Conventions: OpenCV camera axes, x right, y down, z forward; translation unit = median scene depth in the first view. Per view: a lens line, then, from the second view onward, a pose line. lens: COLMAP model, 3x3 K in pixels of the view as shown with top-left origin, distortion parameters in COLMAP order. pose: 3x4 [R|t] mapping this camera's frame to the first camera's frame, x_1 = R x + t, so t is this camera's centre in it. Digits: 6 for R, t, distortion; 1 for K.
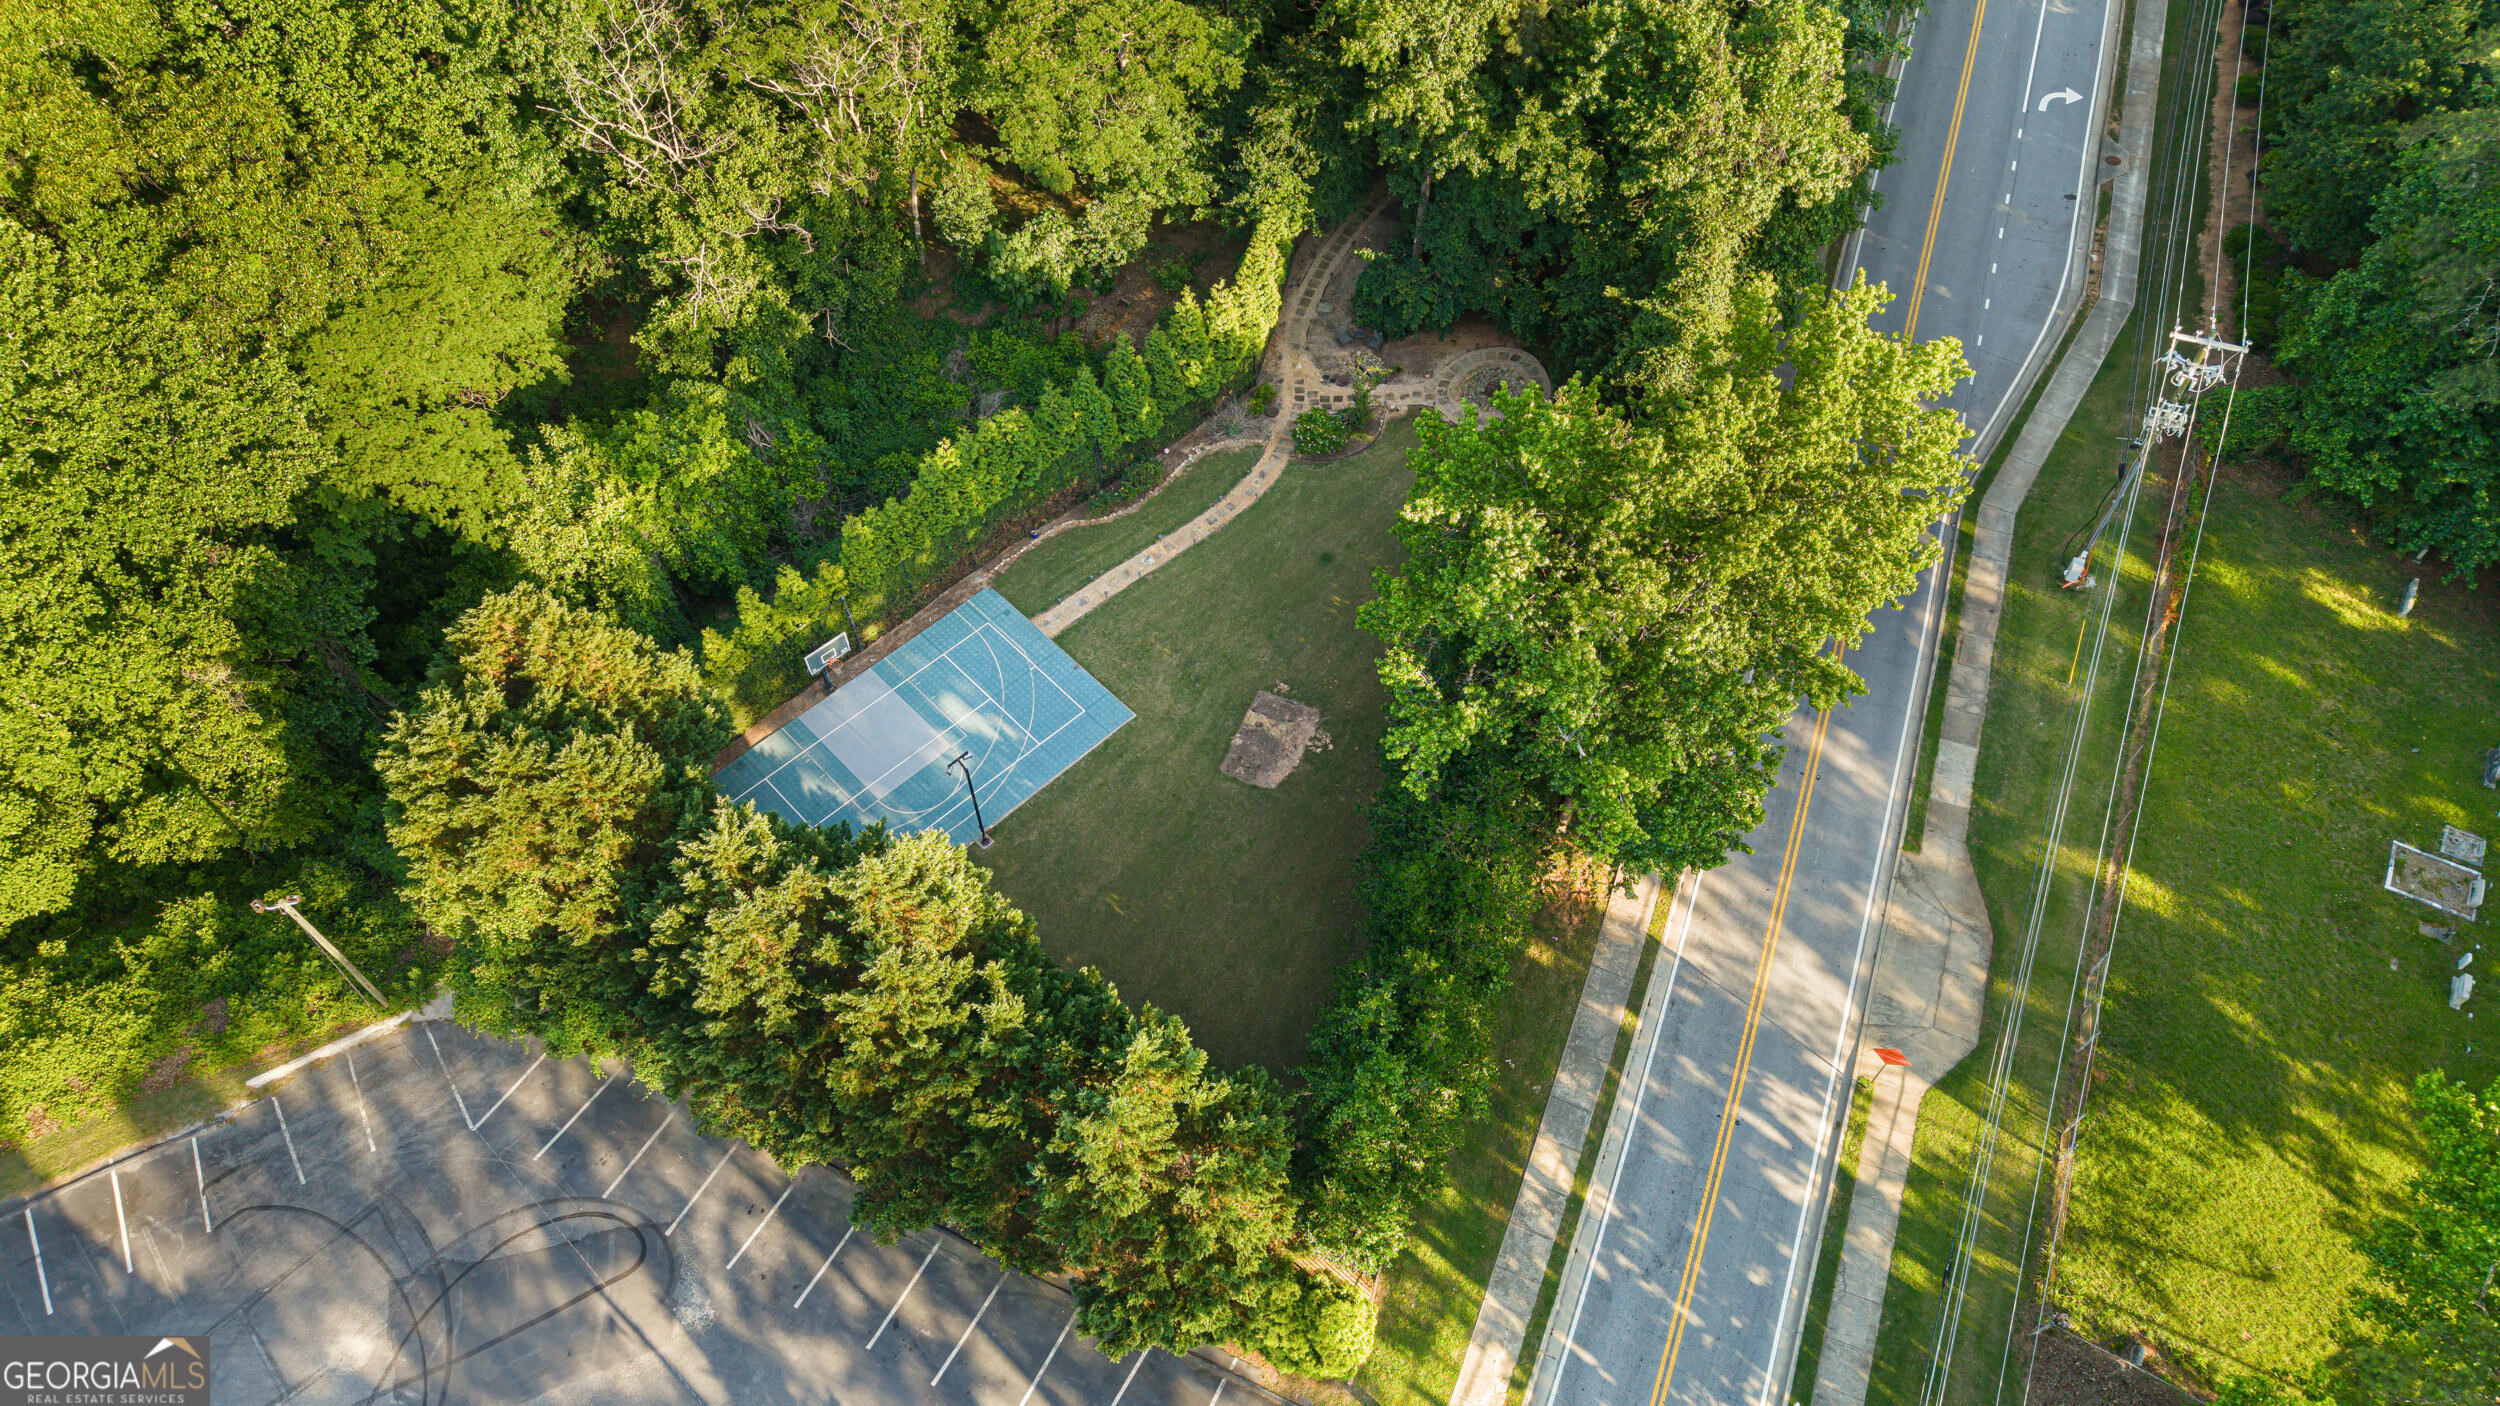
lens RADIAL K [[1691.8, 0, 1252.3], [0, 1691.8, 705.9], [0, 0, 1]] dist [0.009124, -0.014941]
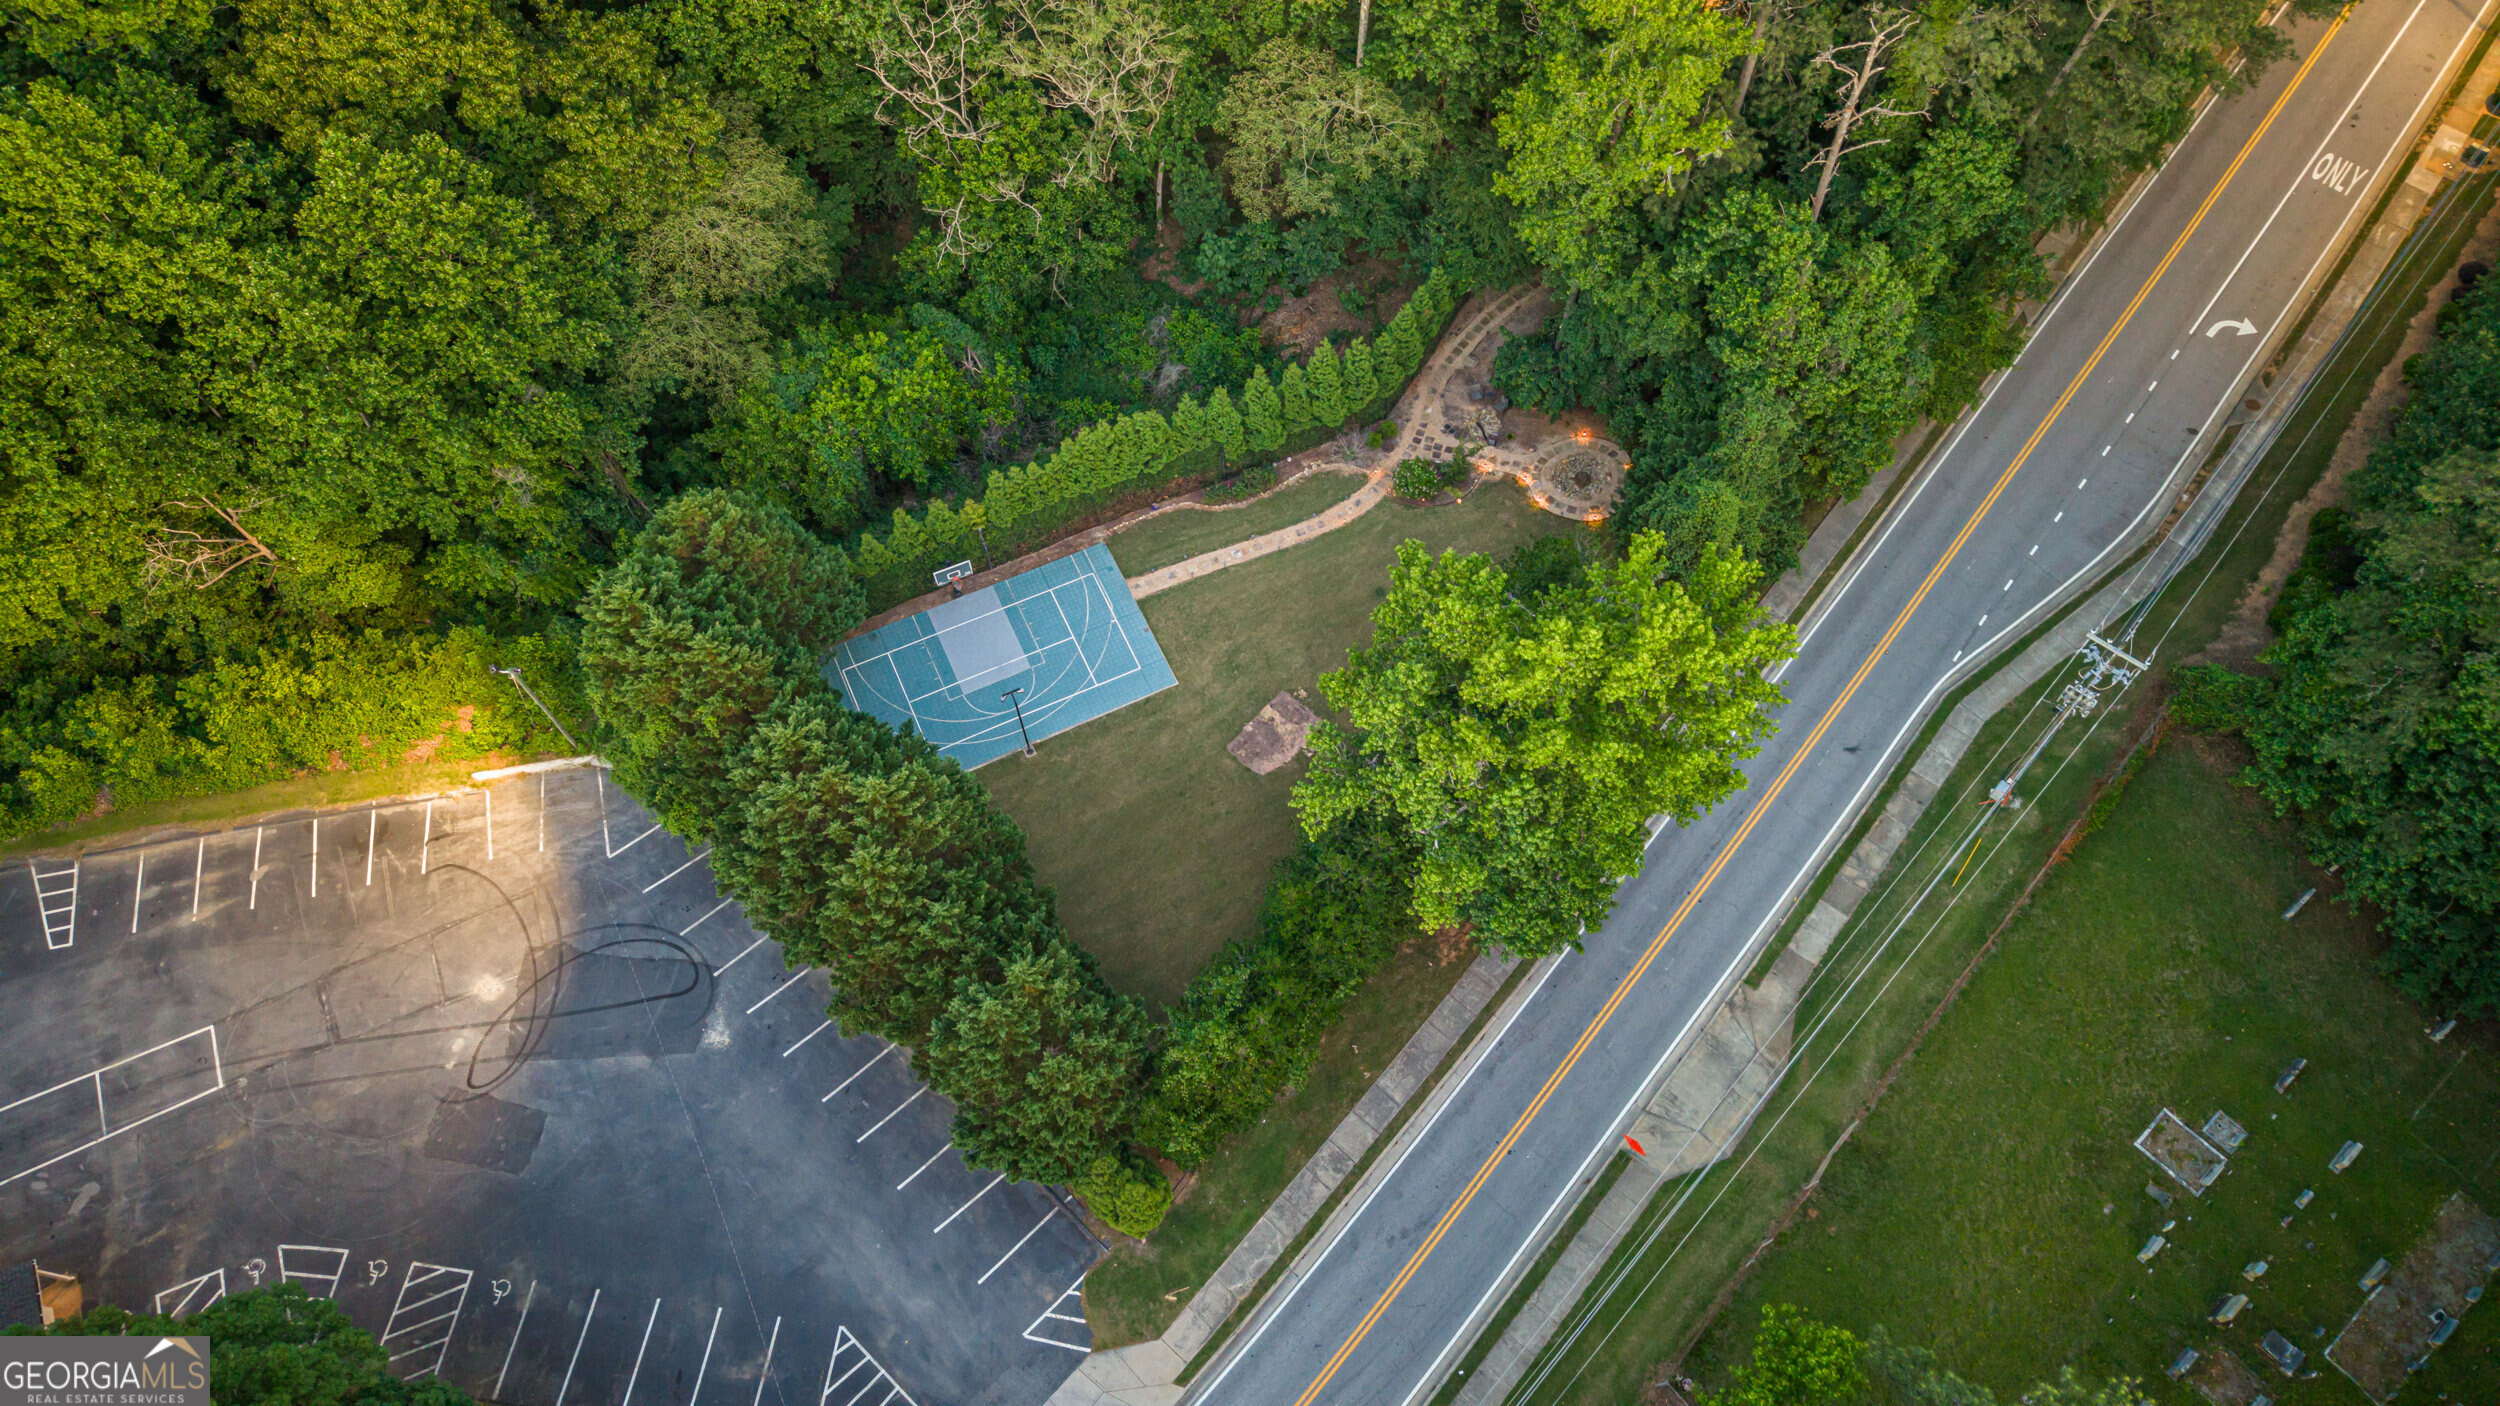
lens RADIAL K [[1691.8, 0, 1251.0], [0, 1691.8, 701.0], [0, 0, 1]] dist [0.009124, -0.014941]
pose [[0.946877, 0.279915, -0.158341, 0.176379], [-0.260873, 0.956467, 0.130827, -0.154242], [0.188068, -0.082571, 0.978679, -0.188219]]
